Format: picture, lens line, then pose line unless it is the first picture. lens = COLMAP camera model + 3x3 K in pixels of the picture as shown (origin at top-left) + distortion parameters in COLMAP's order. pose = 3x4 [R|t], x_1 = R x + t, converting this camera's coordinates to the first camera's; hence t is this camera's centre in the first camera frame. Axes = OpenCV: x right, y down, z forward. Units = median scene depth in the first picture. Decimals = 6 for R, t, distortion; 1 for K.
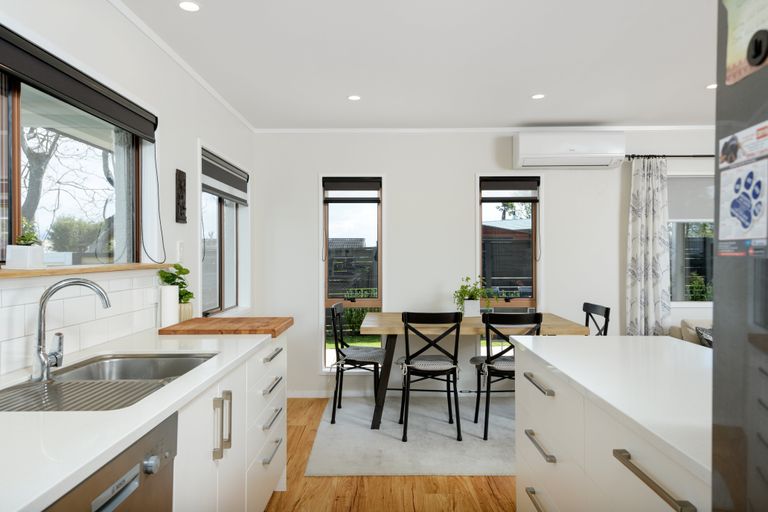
lens RADIAL K [[526.1, 0, 384.0], [0, 526.1, 256.0], [0, 0, 1]] dist [0.048203, -0.000484]
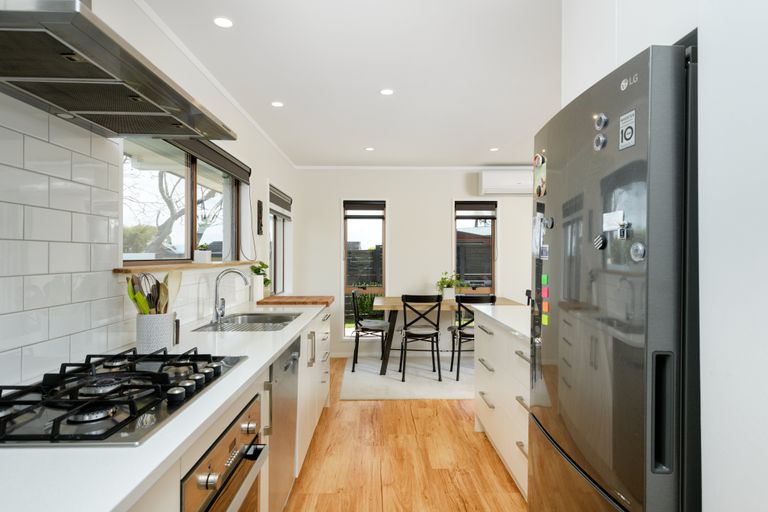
lens RADIAL K [[449.0, 0, 384.0], [0, 449.0, 256.0], [0, 0, 1]] dist [0.071224, -0.046796]
pose [[0.999797, 0.003885, 0.019784, -0.040295], [-0.003857, 0.999992, -0.001449, -0.000562], [-0.019789, 0.001373, 0.999803, -0.256665]]
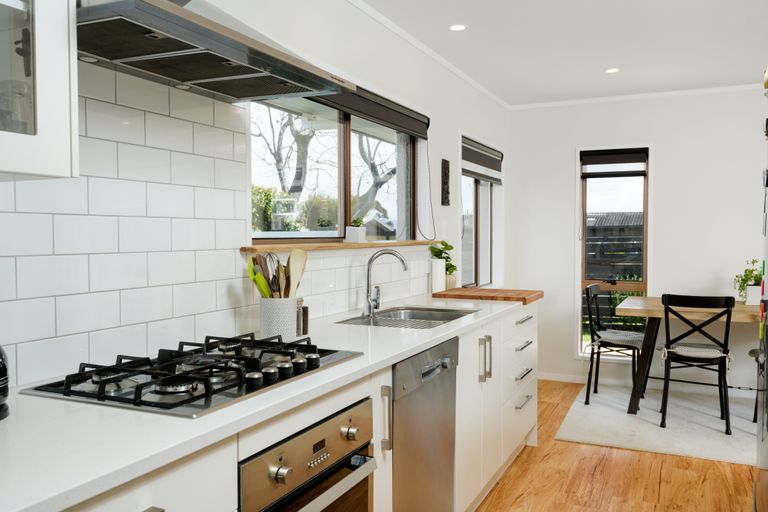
lens RADIAL K [[657.9, 0, 384.0], [0, 657.9, 256.0], [0, 0, 1]] dist [0.047071, -0.008596]
pose [[0.910616, 0.014494, -0.413000, 0.069659], [-0.001719, 0.999509, 0.031287, 0.001846], [0.413250, -0.027781, 0.910194, -0.289117]]
